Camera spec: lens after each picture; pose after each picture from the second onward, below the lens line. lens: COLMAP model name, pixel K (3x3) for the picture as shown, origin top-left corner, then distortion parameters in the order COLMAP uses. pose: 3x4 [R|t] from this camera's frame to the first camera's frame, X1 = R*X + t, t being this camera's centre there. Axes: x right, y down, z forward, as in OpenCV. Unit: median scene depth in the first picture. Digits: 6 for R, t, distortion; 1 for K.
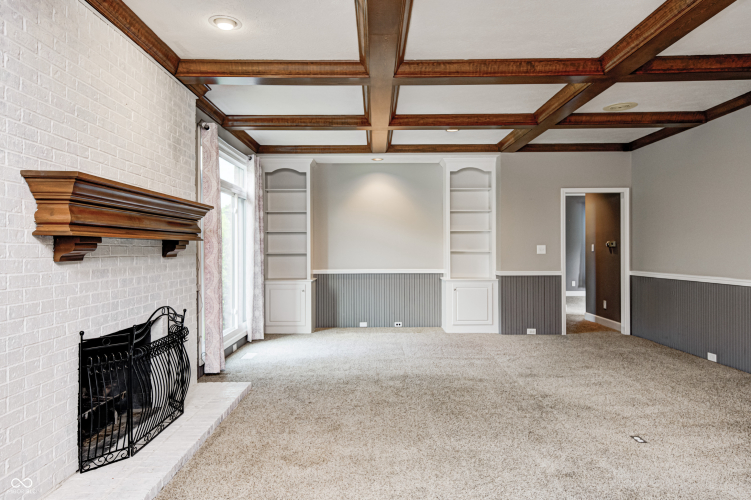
lens RADIAL K [[483.8, 0, 376.9], [0, 483.8, 248.2], [0, 0, 1]] dist [0.018780, -0.000571]
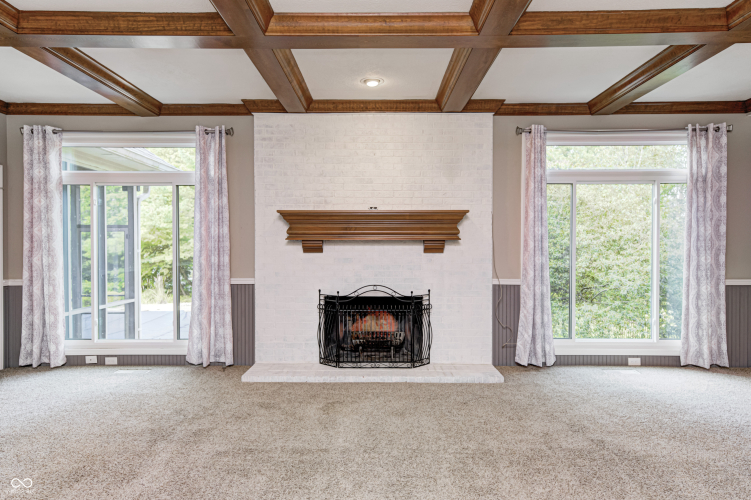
lens RADIAL K [[468.2, 0, 370.9], [0, 468.2, 247.7], [0, 0, 1]] dist [0.027947, -0.000837]
pose [[-0.005098, 0.014777, -0.999878, 0.455239], [-0.000737, 0.999890, 0.014781, -0.007965], [0.999987, 0.000812, -0.005087, 0.449599]]
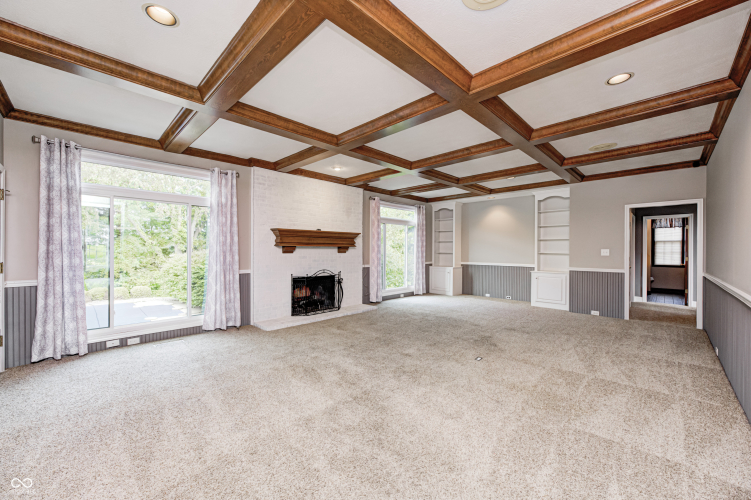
lens RADIAL K [[294.5, 0, 375.8], [0, 294.5, 250.8], [0, 0, 1]] dist [-0.004300, 0.001276]
pose [[0.712273, 0.009452, -0.701839, 0.455558], [-0.006879, 0.999955, 0.006486, -0.002811], [0.701869, 0.000208, 0.712306, -0.014737]]
